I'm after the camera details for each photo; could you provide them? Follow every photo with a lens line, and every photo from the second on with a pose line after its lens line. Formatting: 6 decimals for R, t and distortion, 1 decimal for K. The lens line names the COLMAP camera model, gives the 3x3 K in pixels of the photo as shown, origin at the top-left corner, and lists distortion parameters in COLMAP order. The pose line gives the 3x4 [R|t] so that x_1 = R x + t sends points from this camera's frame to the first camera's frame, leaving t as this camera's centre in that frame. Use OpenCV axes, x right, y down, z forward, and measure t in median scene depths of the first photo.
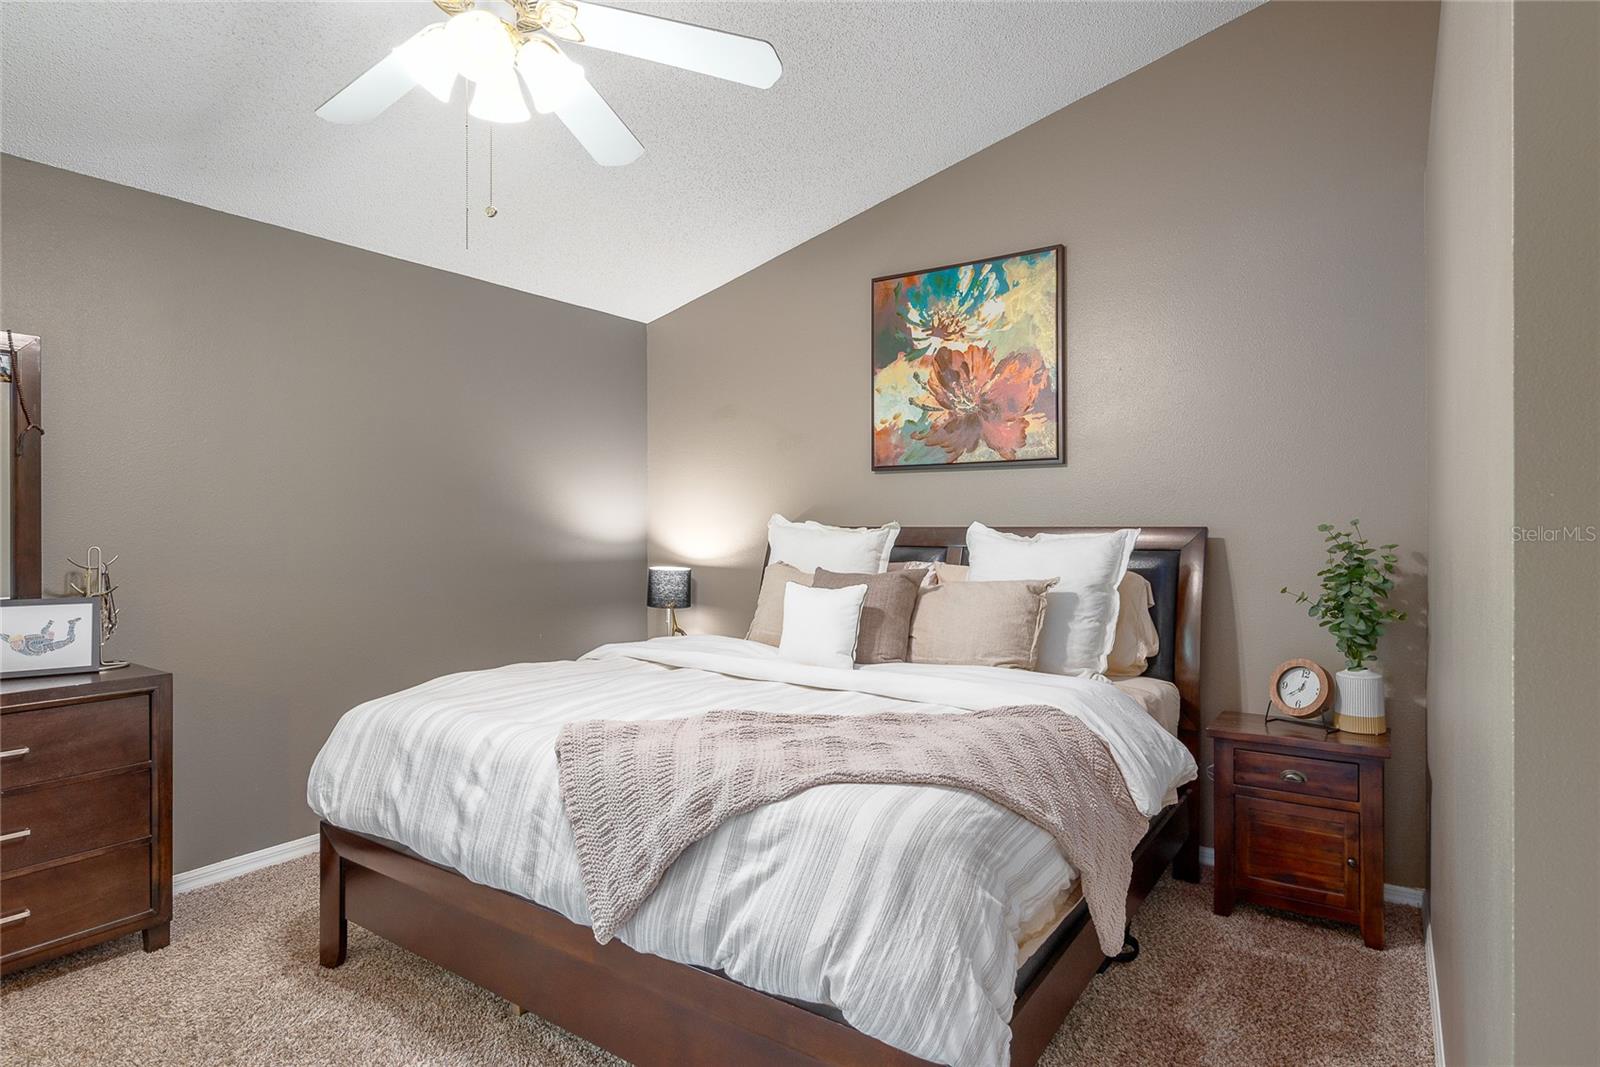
lens RADIAL K [[859.1, 0, 818.6], [0, 859.1, 528.7], [0, 0, 1]] dist [-0.002435, -0.000365]
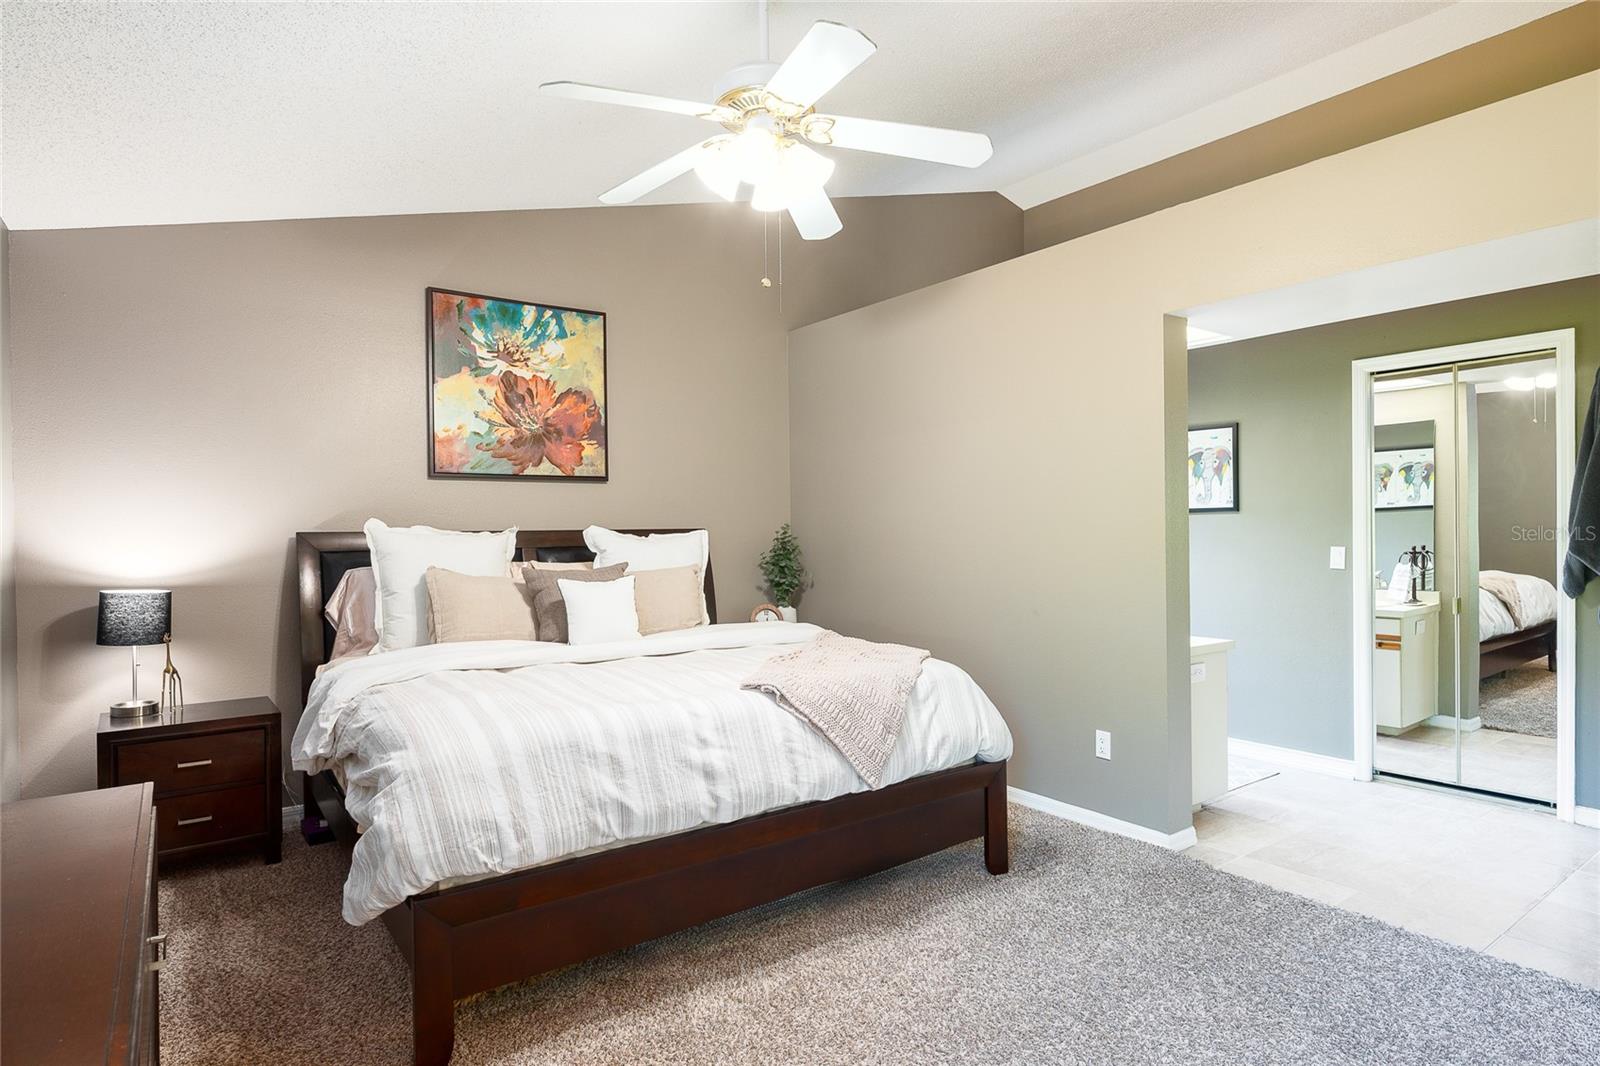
lens RADIAL K [[859.1, 0, 818.6], [0, 859.1, 528.2], [0, 0, 1]] dist [-0.002435, -0.000365]
pose [[0.334109, -0.004380, 0.942524, -0.792348], [0.013165, 0.999913, -0.000020, -0.000587], [-0.942443, 0.012415, 0.334137, 0.250032]]
